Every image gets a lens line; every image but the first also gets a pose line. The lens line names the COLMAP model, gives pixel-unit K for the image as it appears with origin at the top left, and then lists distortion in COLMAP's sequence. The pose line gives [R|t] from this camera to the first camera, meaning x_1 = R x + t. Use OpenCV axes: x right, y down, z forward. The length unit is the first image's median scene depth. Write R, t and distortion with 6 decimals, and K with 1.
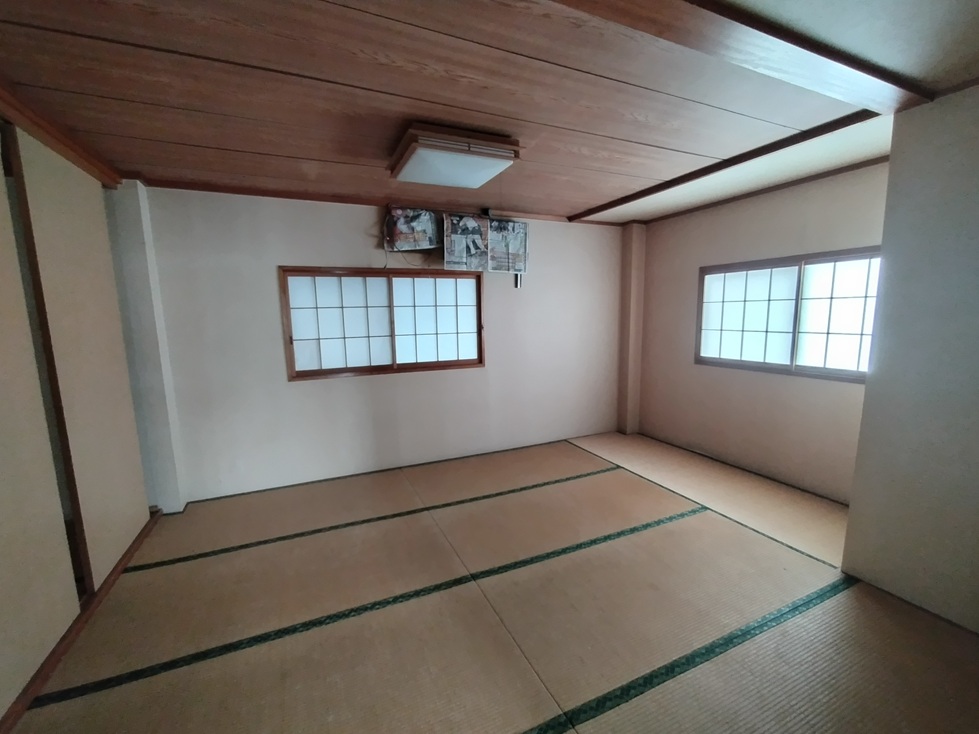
lens RADIAL K [[419.8, 0, 489.5], [0, 419.8, 372.8], [0, 0, 1]] dist [0.000887, 0.000083]
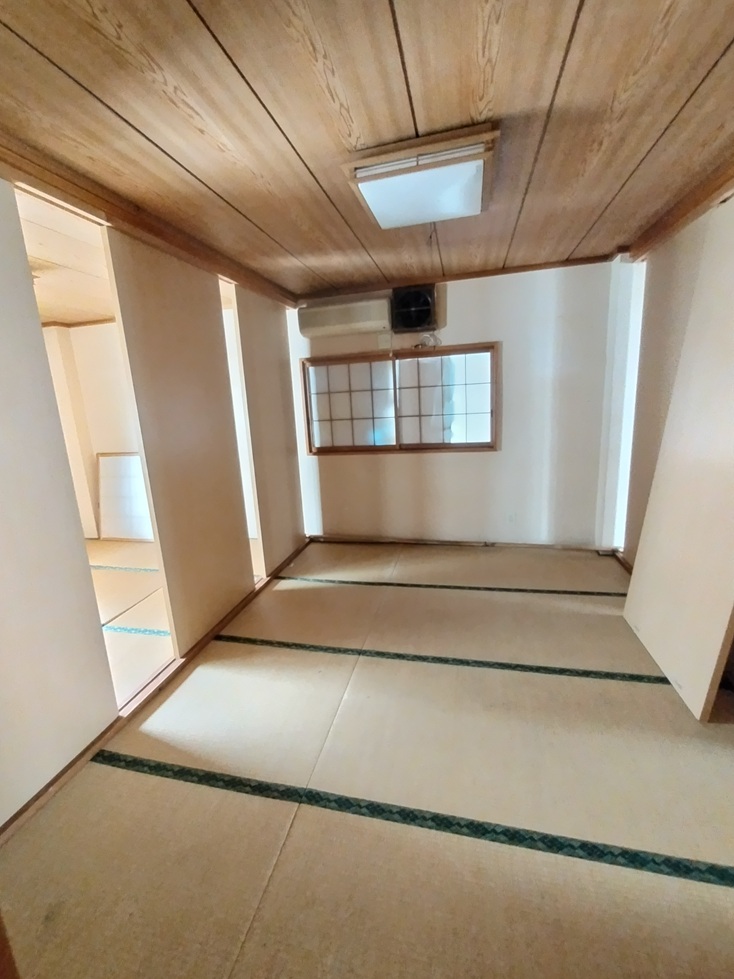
lens RADIAL K [[419.8, 0, 367.0], [0, 419.8, 489.5], [0, 0, 1]] dist [0.000887, 0.000083]
pose [[0.769333, 0.111332, -0.629073, 0.432643], [-0.050649, 0.992228, 0.113660, -0.029303], [0.636837, -0.055581, 0.768992, 0.157923]]
